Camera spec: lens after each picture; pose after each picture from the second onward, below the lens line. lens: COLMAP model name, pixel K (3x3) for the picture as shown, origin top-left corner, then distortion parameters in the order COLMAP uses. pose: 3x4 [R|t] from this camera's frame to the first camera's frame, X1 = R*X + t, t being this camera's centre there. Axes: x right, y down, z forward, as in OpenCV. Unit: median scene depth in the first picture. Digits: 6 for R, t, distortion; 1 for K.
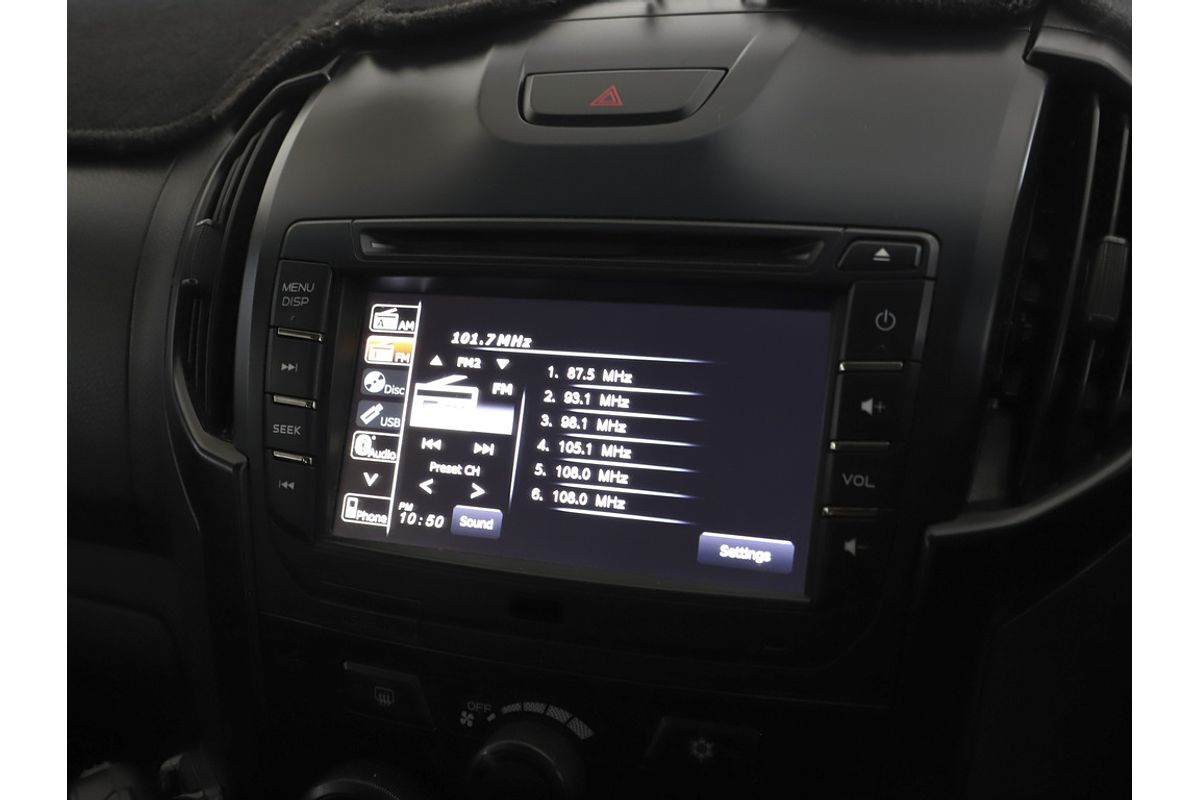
lens RADIAL K [[1231.7, 0, 610.2], [0, 1231.7, 418.9], [0, 0, 1]] dist [-0.010154, 0.000000]
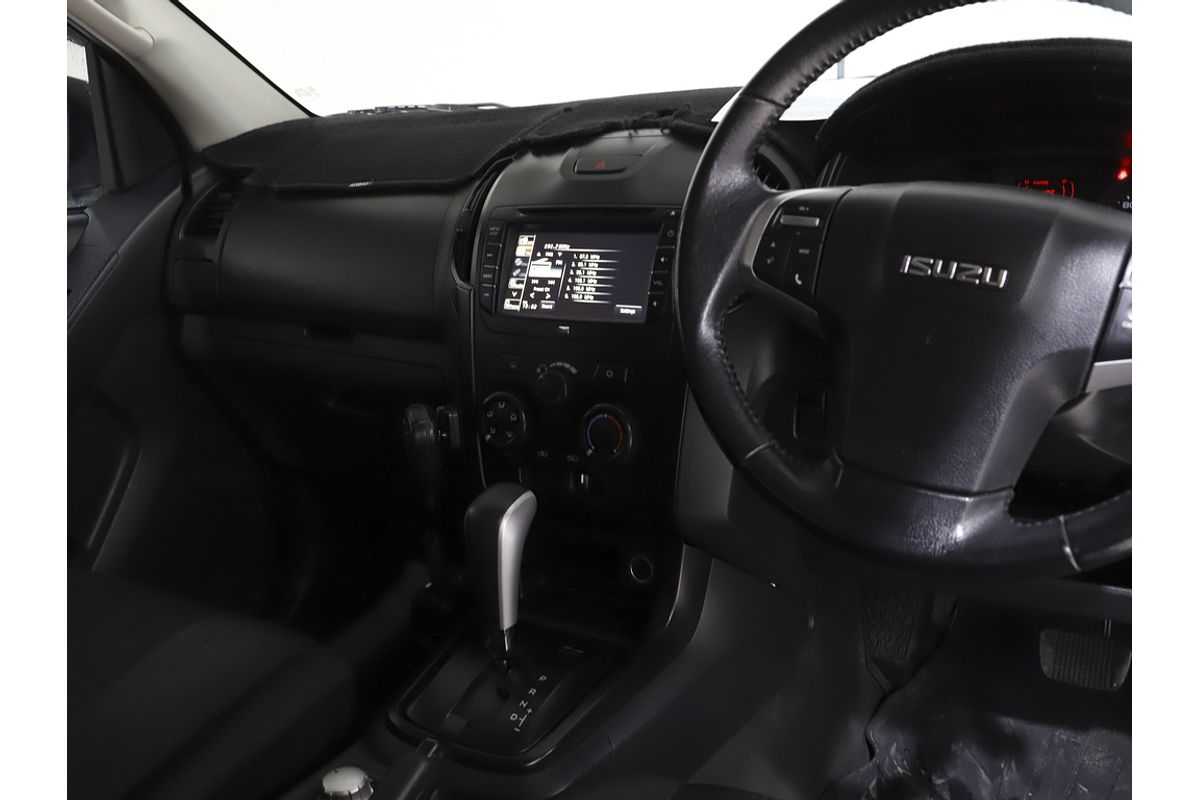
lens RADIAL K [[1096.5, 0, 590.8], [0, 1096.5, 403.8], [0, 0, 1]] dist [0.005286, 0.002260]
pose [[0.978537, 0.048938, -0.200174, 0.536642], [-0.062883, 0.995973, -0.063907, 0.482921], [0.196240, 0.075123, 0.977674, -1.544005]]
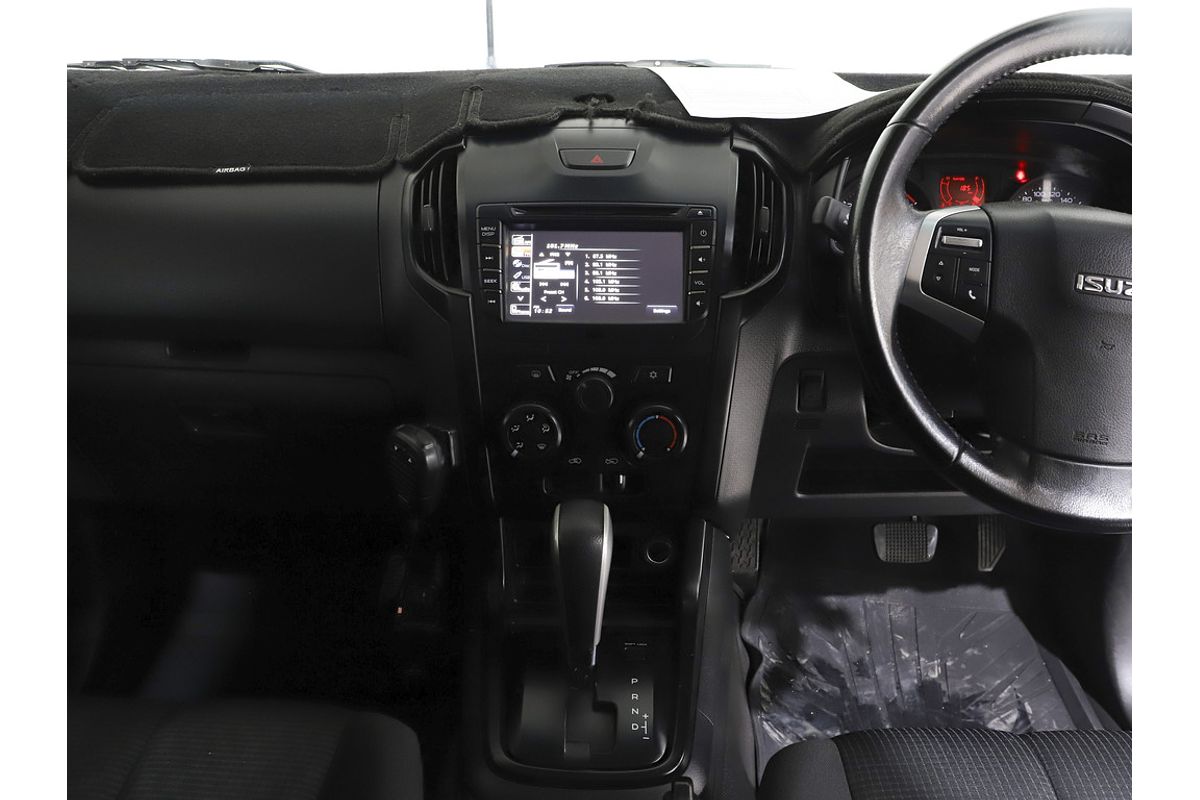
lens RADIAL K [[1009.4, 0, 635.5], [0, 1009.4, 411.8], [0, 0, 1]] dist [-0.041607, 0.004035]
pose [[0.935995, -0.076464, 0.343608, -0.782486], [0.065060, 0.996884, 0.044613, 0.227648], [-0.345948, -0.019402, 0.938053, -1.258140]]
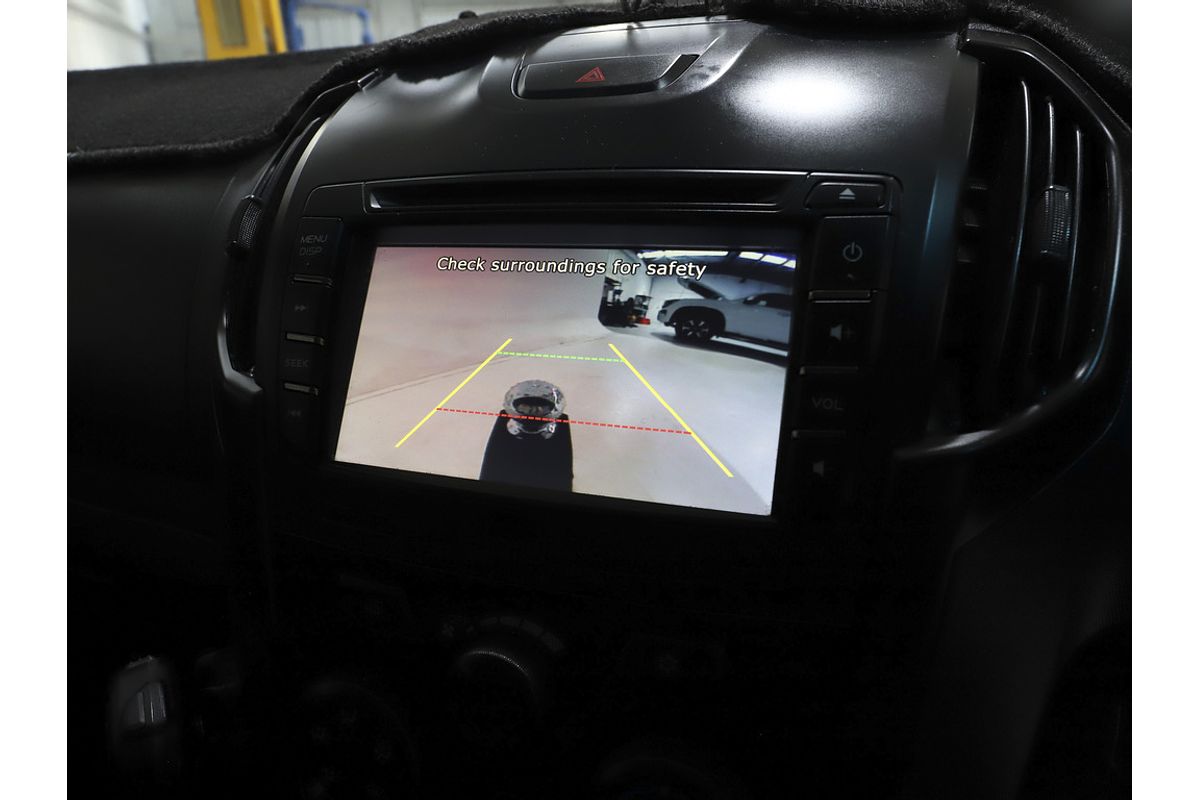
lens RADIAL K [[794.5, 0, 598.6], [0, 794.5, 401.6], [0, 0, 1]] dist [-0.076663, 0.005056]
pose [[0.999726, 0.021875, 0.008287, 0.004851], [-0.021492, 0.998811, -0.043751, 0.071372], [-0.009234, 0.043561, 0.999008, 0.302590]]
